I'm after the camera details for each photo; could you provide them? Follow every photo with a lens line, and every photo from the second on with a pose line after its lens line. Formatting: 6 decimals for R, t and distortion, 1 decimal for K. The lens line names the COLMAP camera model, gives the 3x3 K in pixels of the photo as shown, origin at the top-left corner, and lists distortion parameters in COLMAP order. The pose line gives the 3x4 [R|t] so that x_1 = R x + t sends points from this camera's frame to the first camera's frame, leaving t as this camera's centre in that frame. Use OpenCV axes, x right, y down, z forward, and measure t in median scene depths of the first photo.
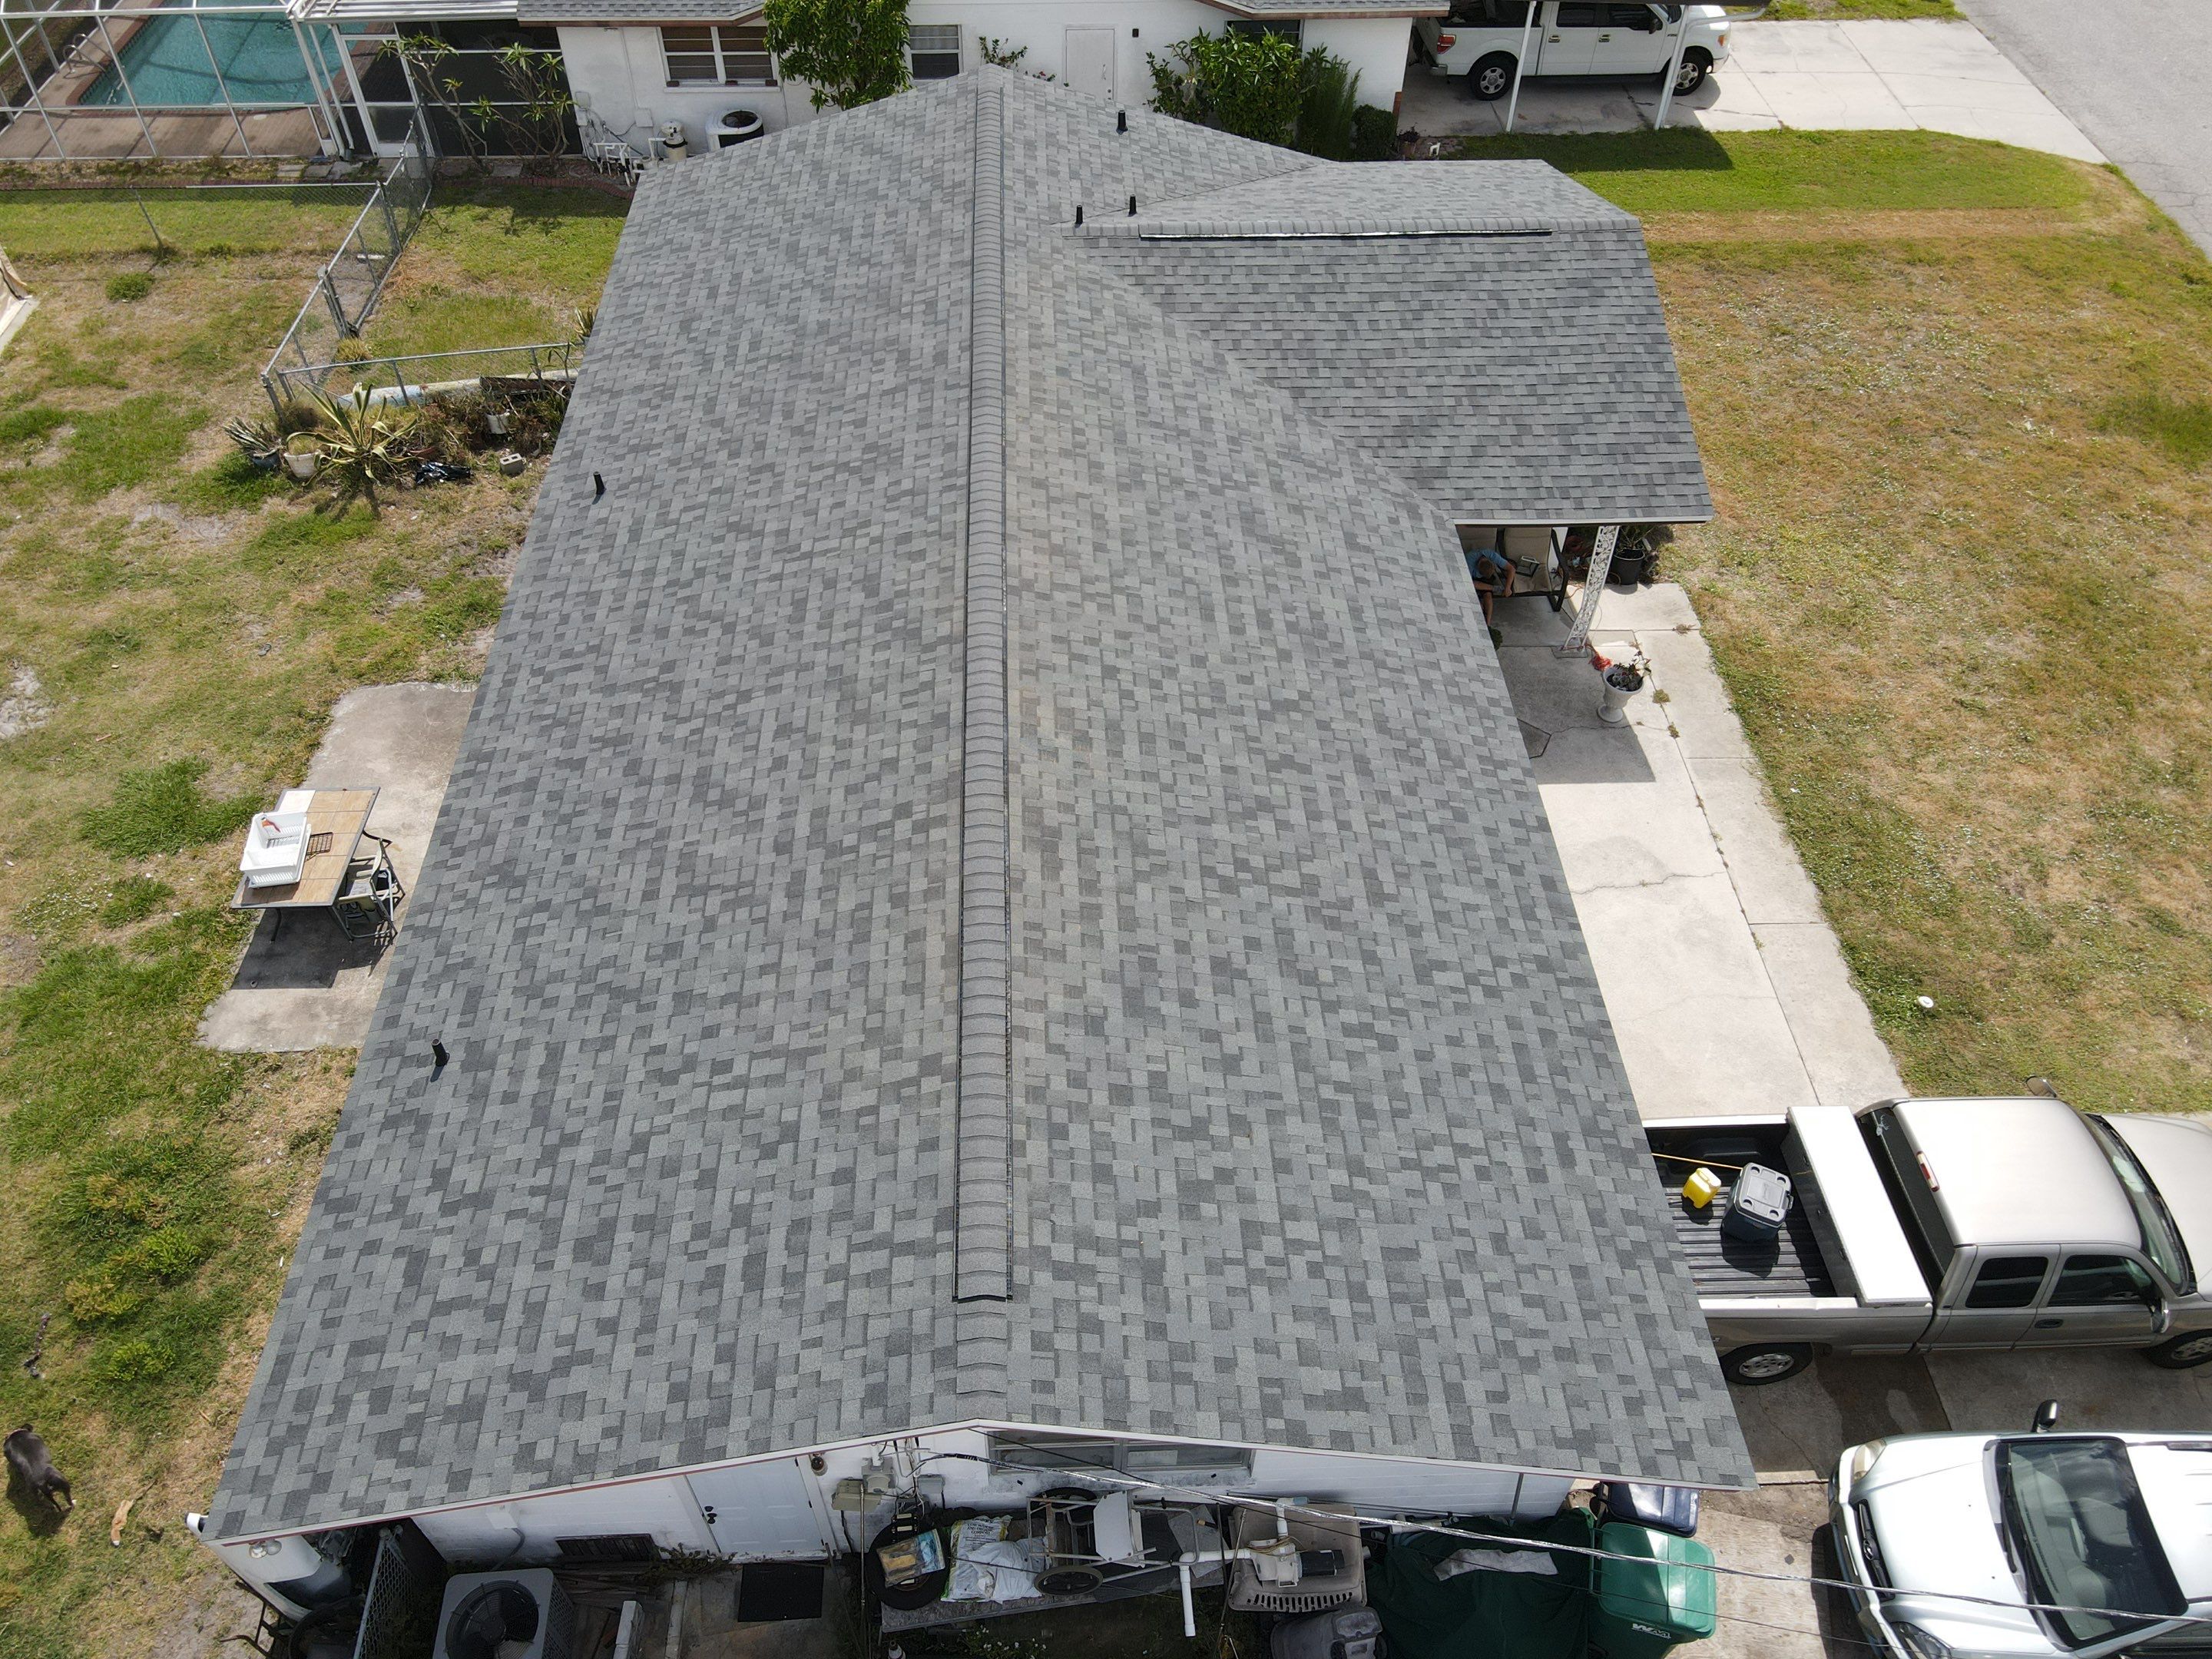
lens RADIAL K [[1618.6, 0, 1077.1], [0, 1618.6, 823.8], [0, 0, 1]] dist [0.001125, 0.014940]
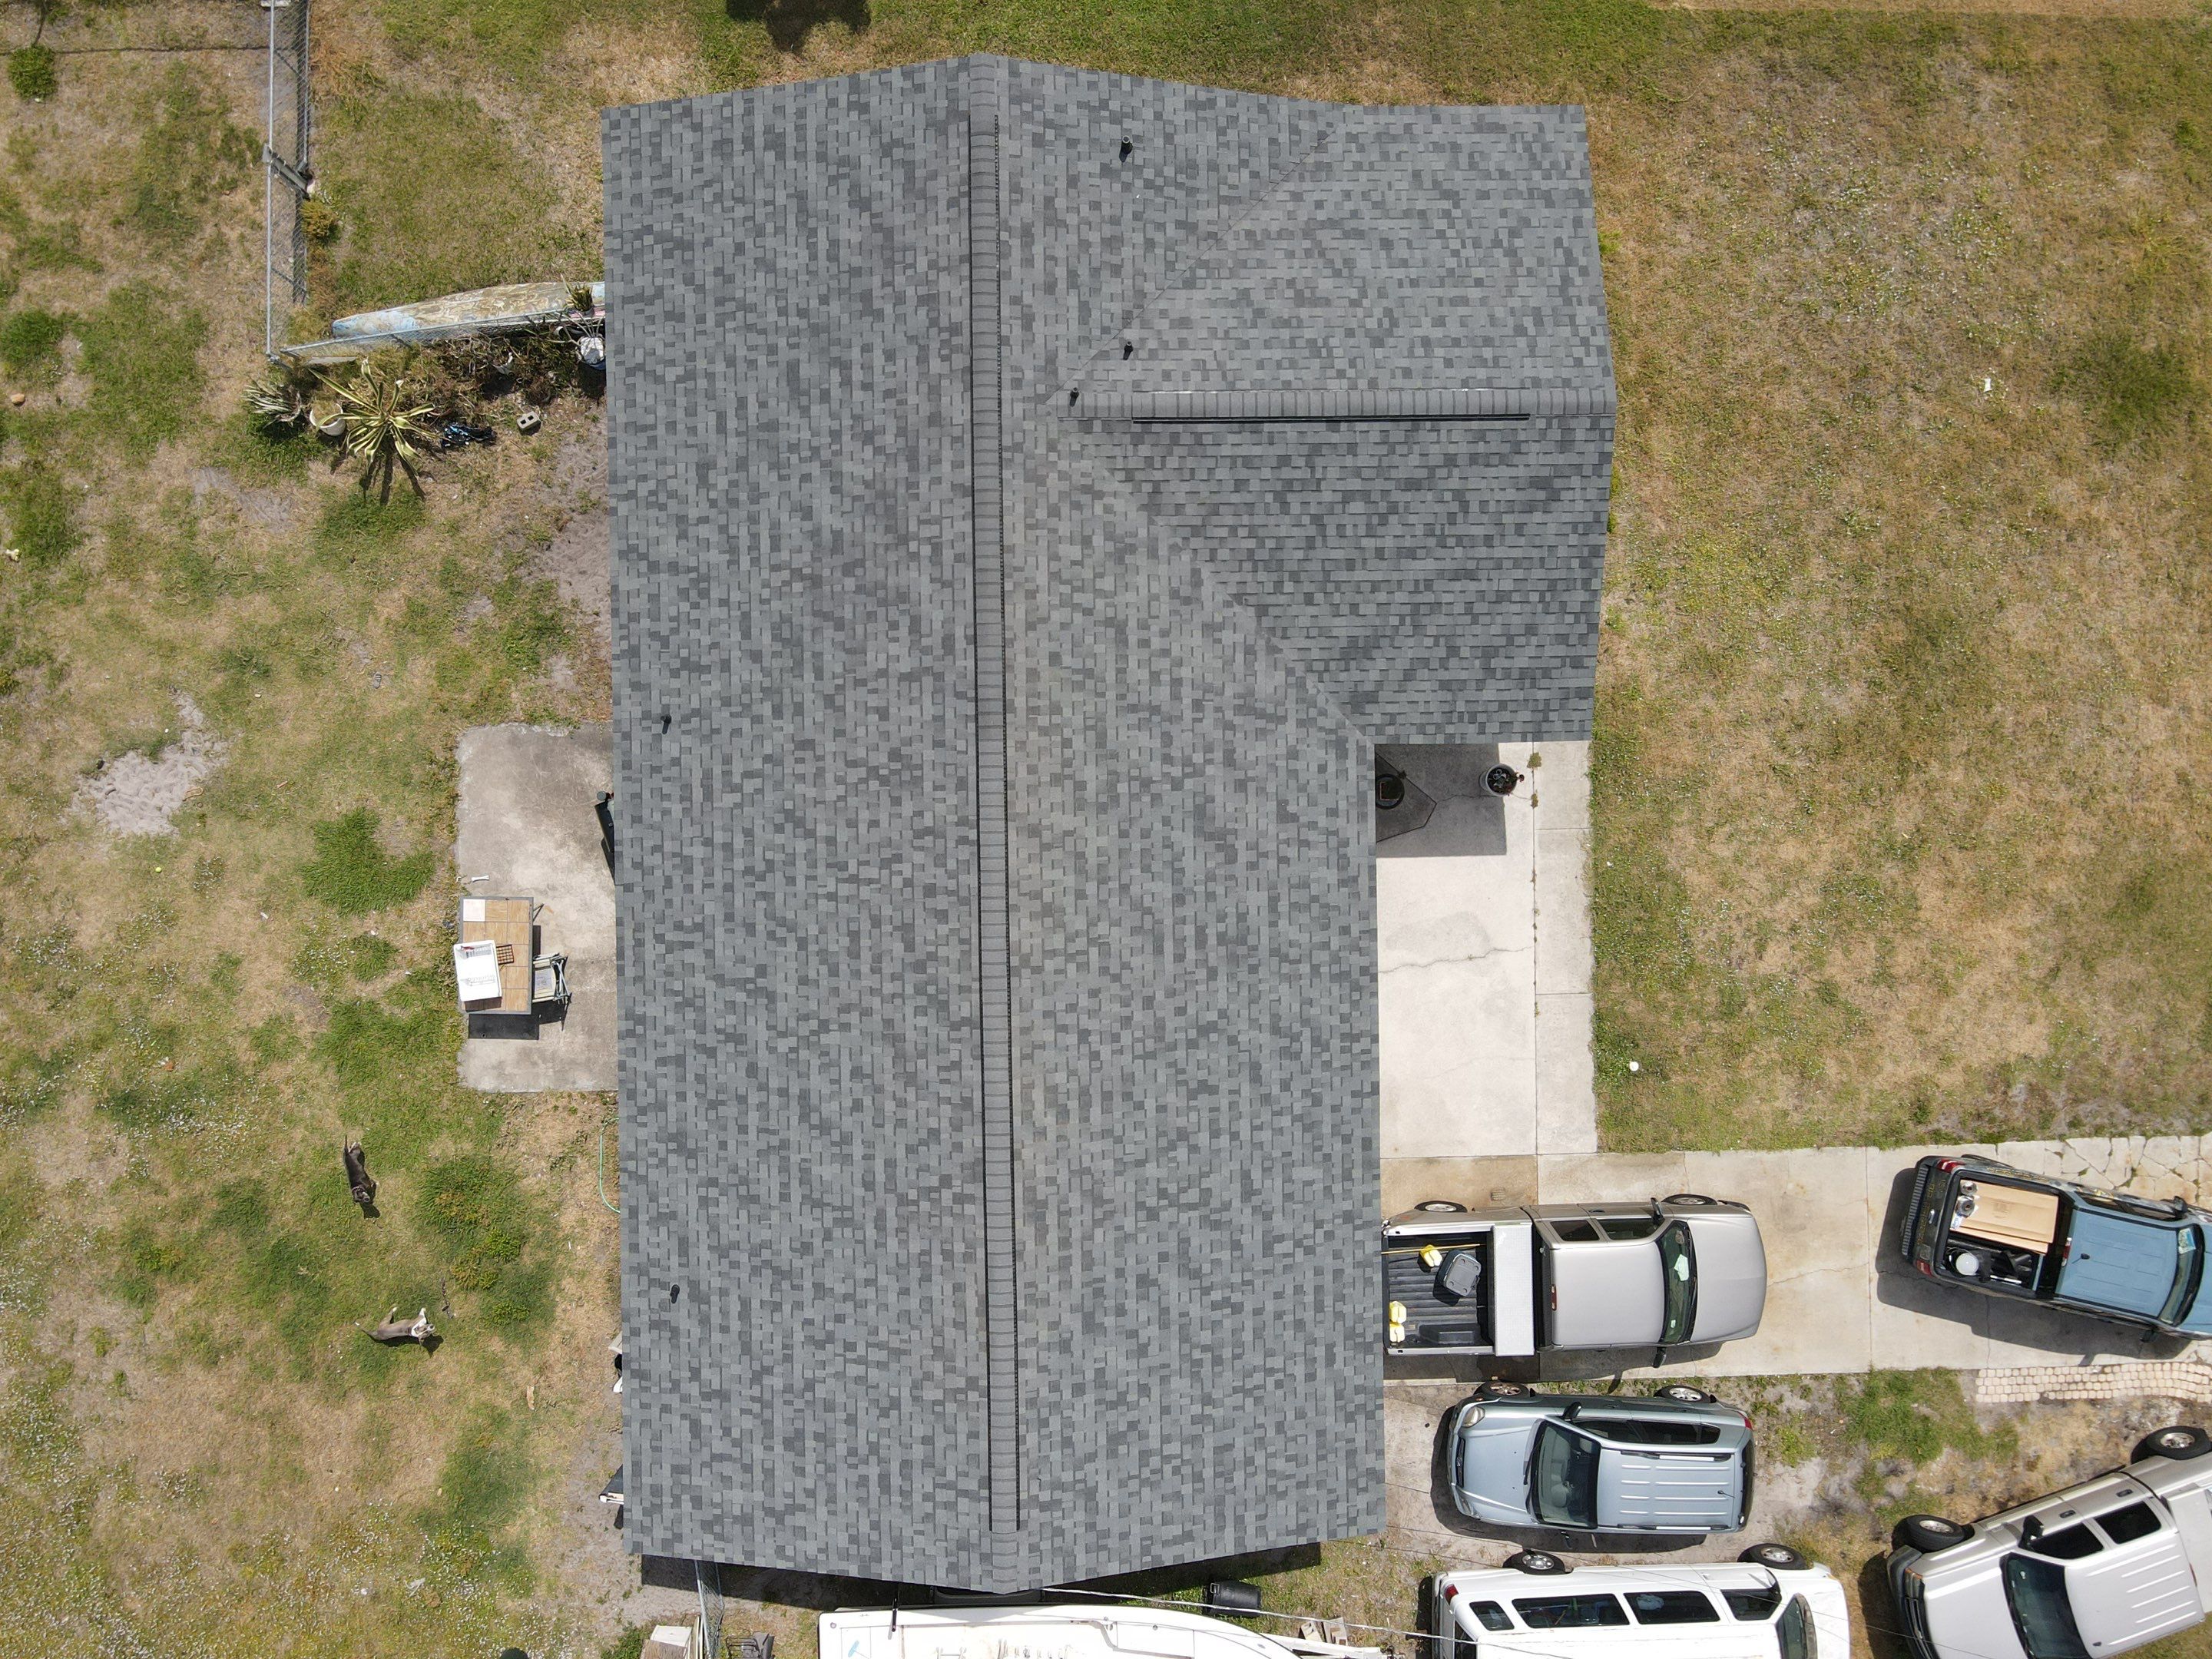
lens RADIAL K [[1613.0, 0, 1074.2], [0, 1613.0, 814.5], [0, 0, 1]] dist [0.003905, 0.009073]
pose [[0.999618, 0.018686, 0.020367, -0.017077], [-0.027547, 0.734061, 0.678525, -1.002914], [-0.002272, -0.678827, 0.734295, 0.079072]]
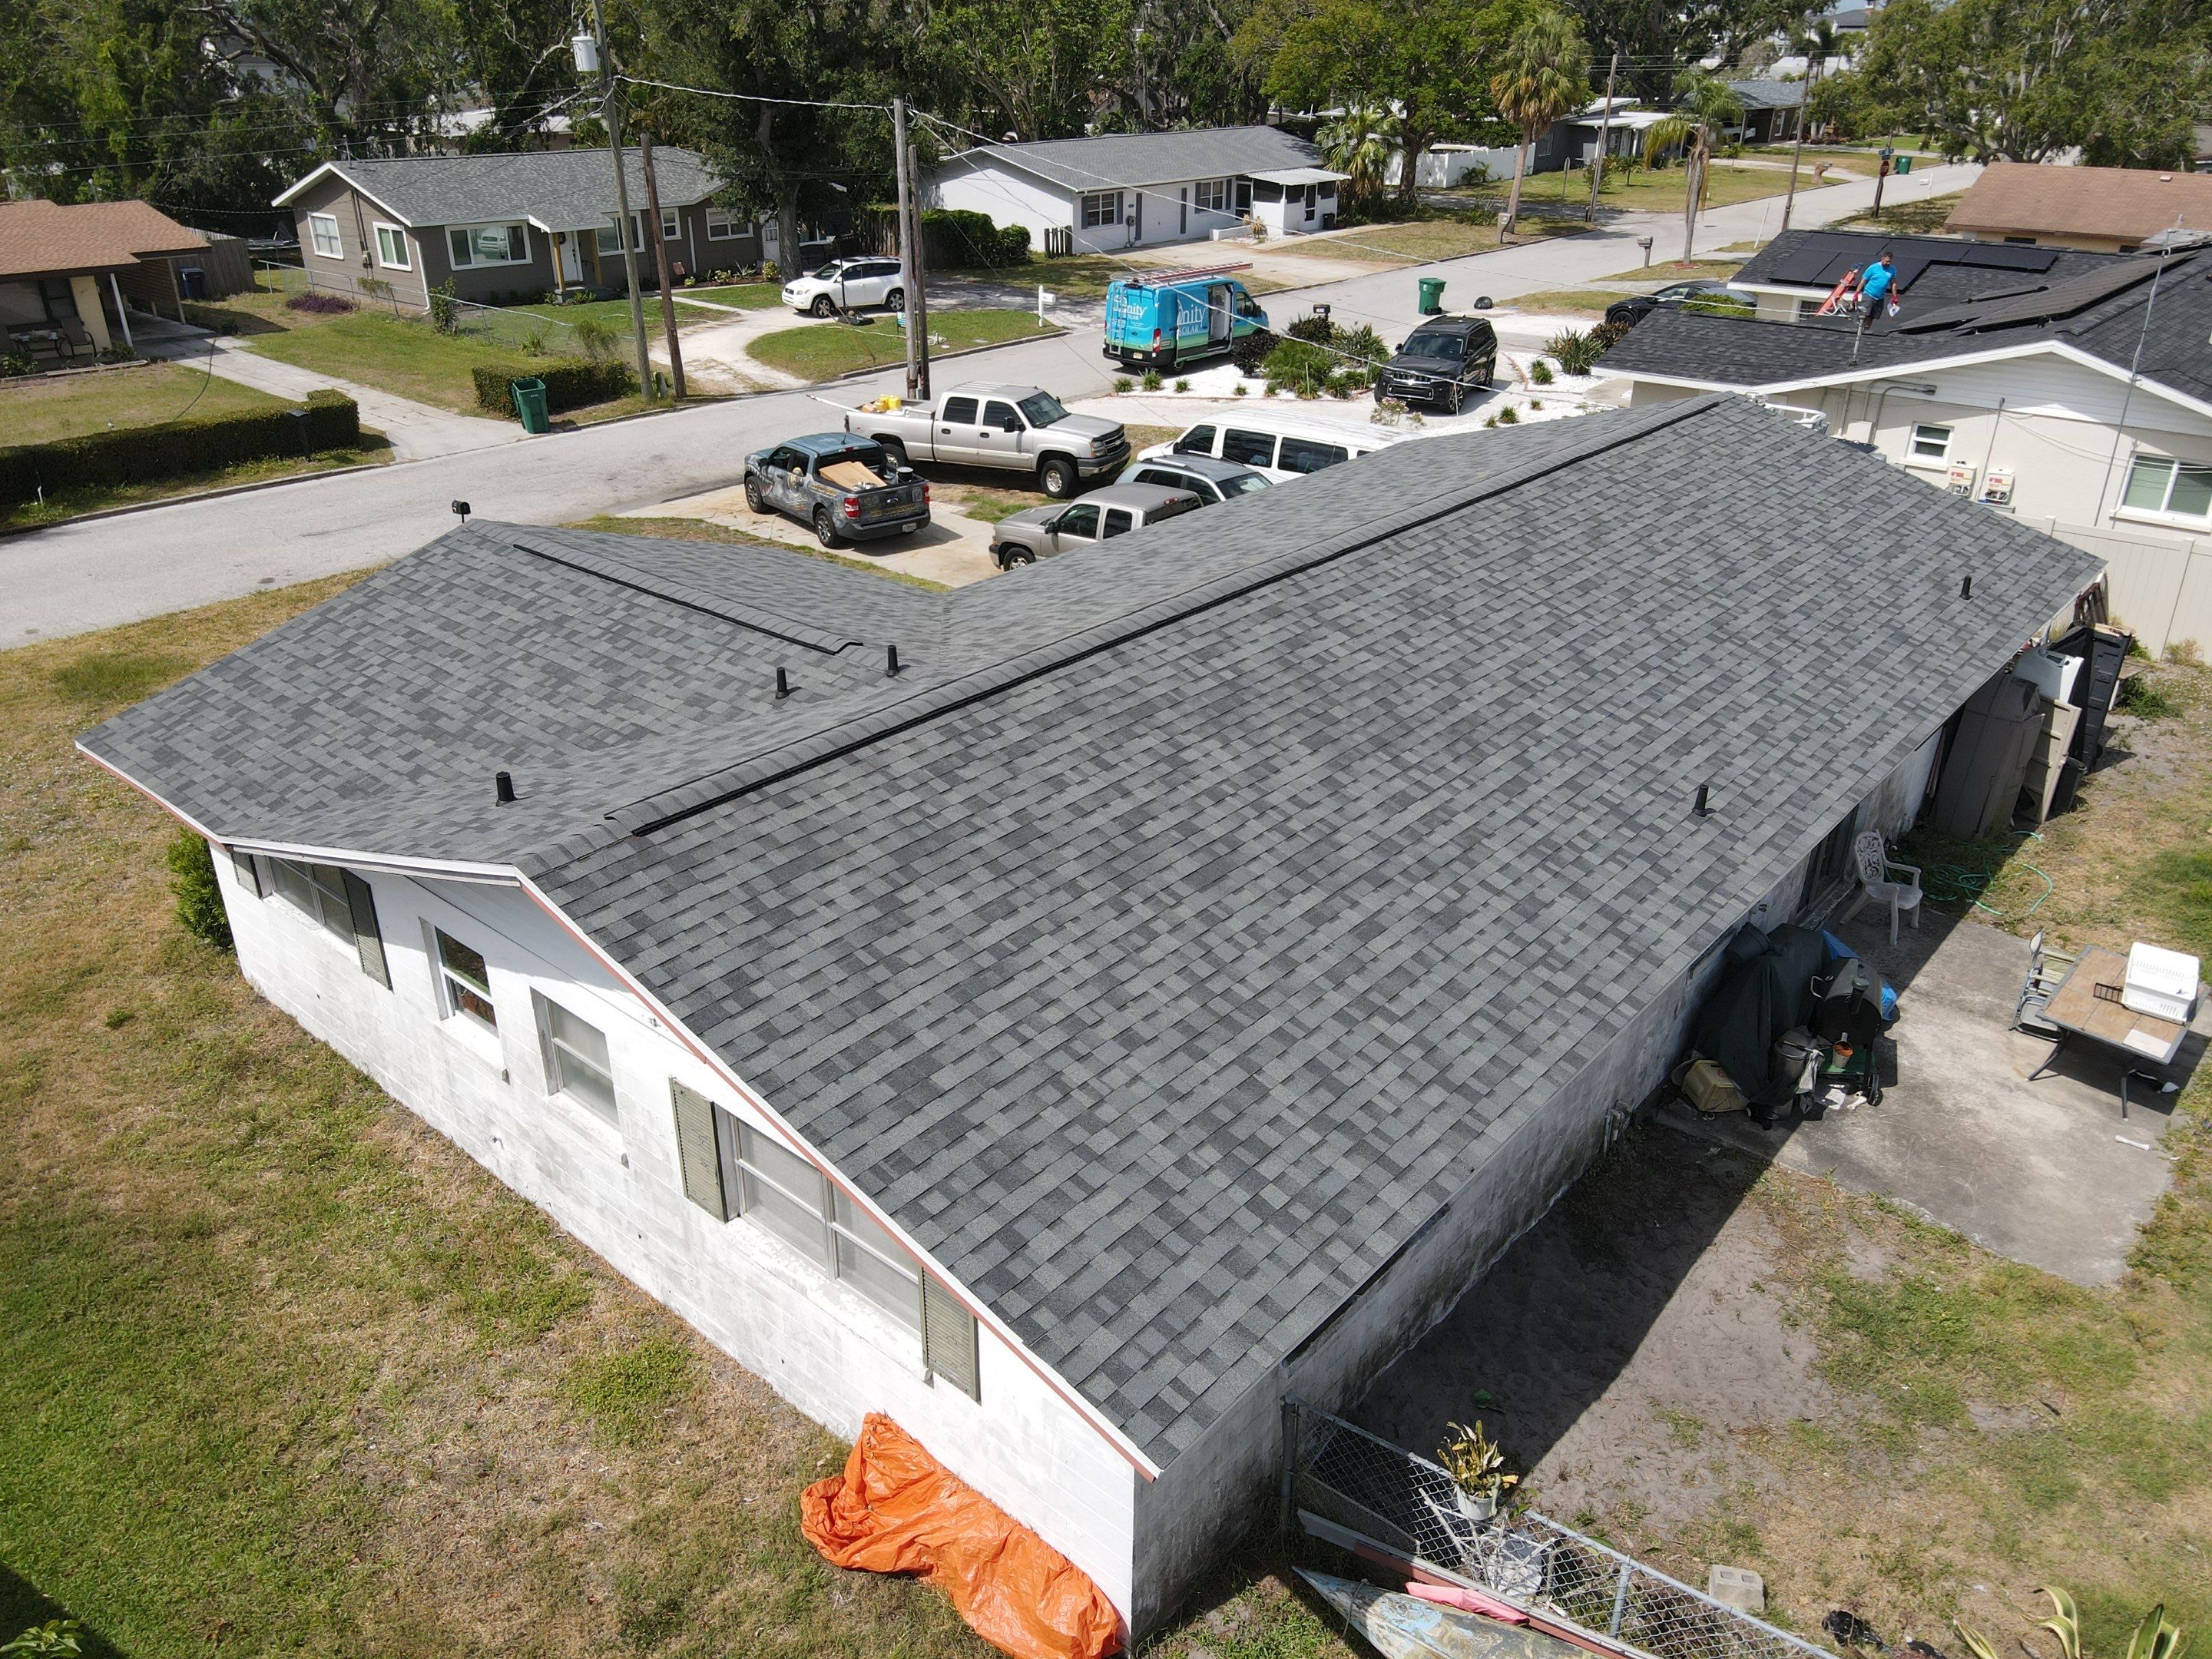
lens RADIAL K [[1618.6, 0, 1077.1], [0, 1618.6, 823.8], [0, 0, 1]] dist [0.001125, 0.014940]
pose [[-0.729799, -0.304443, 0.612134, -0.562859], [0.500130, 0.372715, 0.781635, -0.965530], [-0.466115, 0.876583, -0.119746, 1.269784]]
